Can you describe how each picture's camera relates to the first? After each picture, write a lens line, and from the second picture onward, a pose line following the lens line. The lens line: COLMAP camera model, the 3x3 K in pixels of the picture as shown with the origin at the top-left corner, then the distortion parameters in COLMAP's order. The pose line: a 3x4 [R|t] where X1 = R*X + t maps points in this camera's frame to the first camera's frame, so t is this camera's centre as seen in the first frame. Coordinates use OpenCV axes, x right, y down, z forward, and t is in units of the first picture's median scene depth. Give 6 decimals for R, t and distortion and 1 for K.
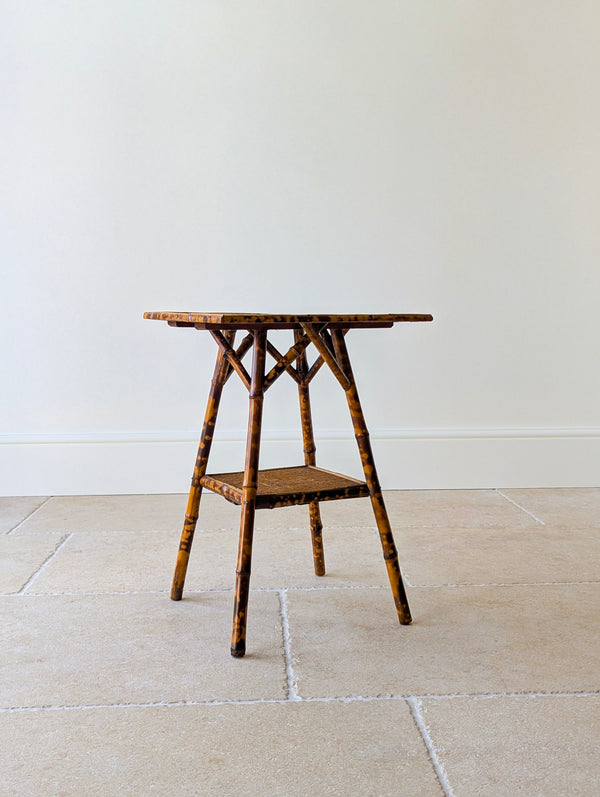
lens RADIAL K [[981.5, 0, 299.9], [0, 981.5, 345.3], [0, 0, 1]] dist [0.021348, 0.000000]
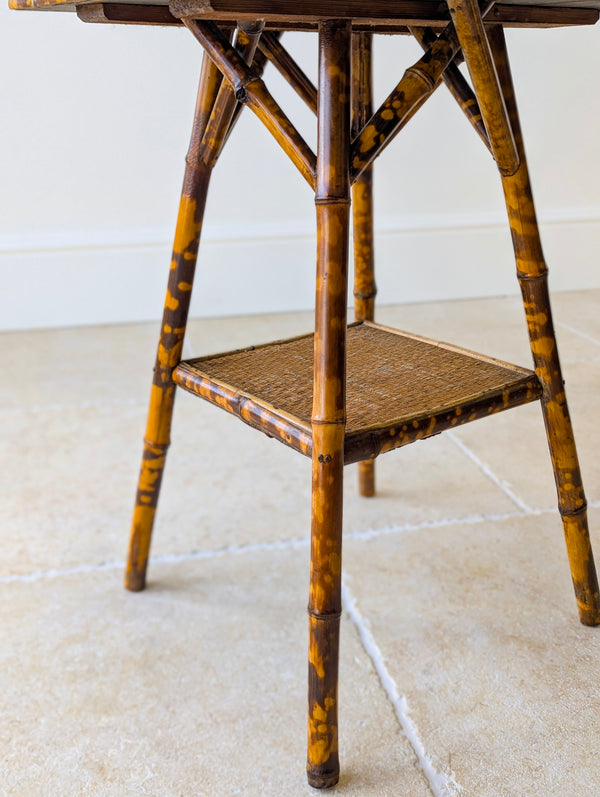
lens RADIAL K [[884.5, 0, 300.4], [0, 884.5, 402.6], [0, 0, 1]] dist [0.022725, 0.000000]
pose [[0.984535, -0.067788, 0.161545, -0.119867], [0.014389, 0.950281, 0.311062, 0.017933], [-0.174599, -0.303927, 0.936560, 0.624854]]
